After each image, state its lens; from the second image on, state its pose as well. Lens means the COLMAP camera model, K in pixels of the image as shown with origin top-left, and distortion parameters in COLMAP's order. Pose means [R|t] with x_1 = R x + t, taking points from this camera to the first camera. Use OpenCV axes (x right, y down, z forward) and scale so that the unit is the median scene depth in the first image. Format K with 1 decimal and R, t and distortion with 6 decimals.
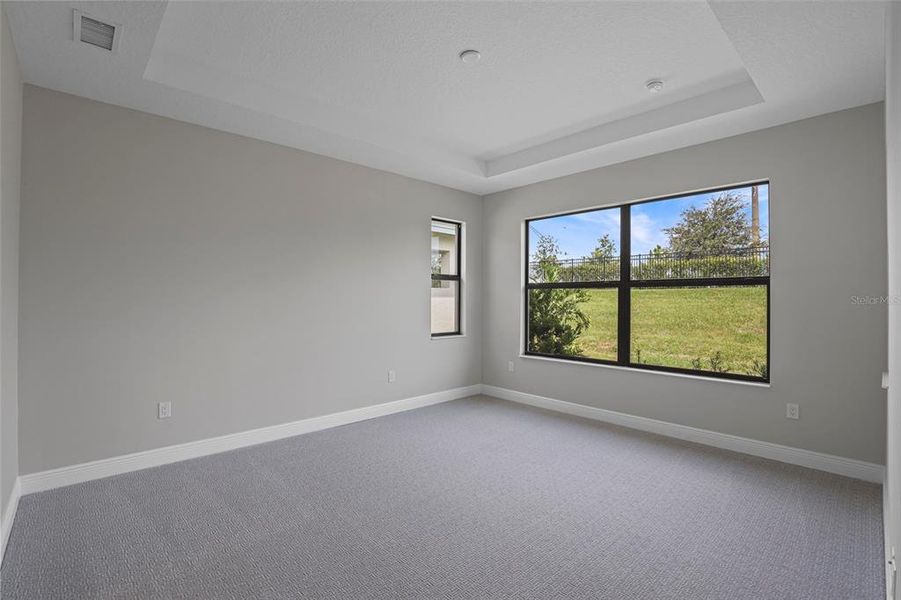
lens RADIAL K [[419.1, 0, 450.5], [0, 419.1, 300.0], [0, 0, 1]] dist [0.003331, 0.000097]
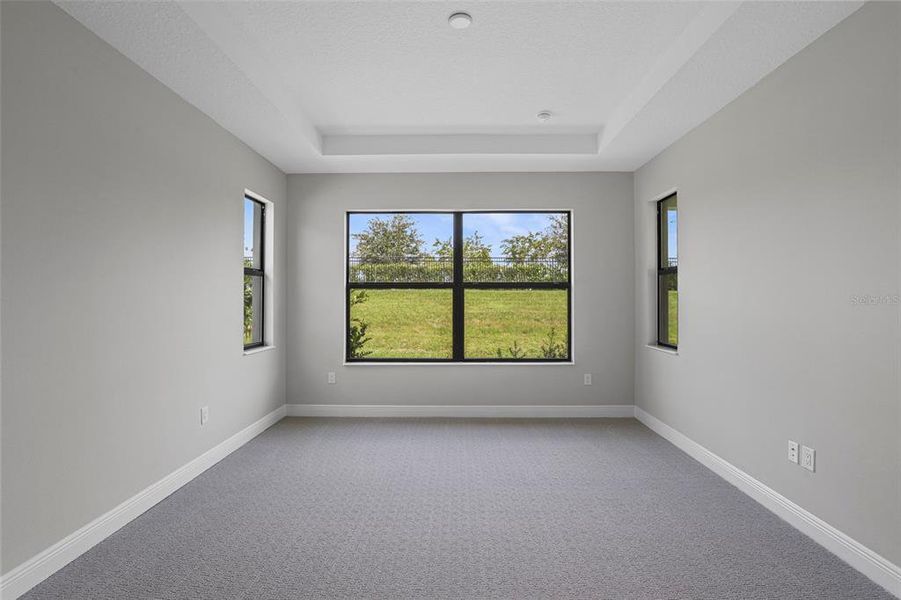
lens RADIAL K [[423.2, 0, 450.5], [0, 423.2, 300.0], [0, 0, 1]] dist [-0.003073, -0.000448]
pose [[0.702593, -0.004217, 0.711580, -0.320689], [0.005158, 0.999986, 0.000833, -0.001671], [-0.711573, 0.003085, 0.702605, 0.215152]]
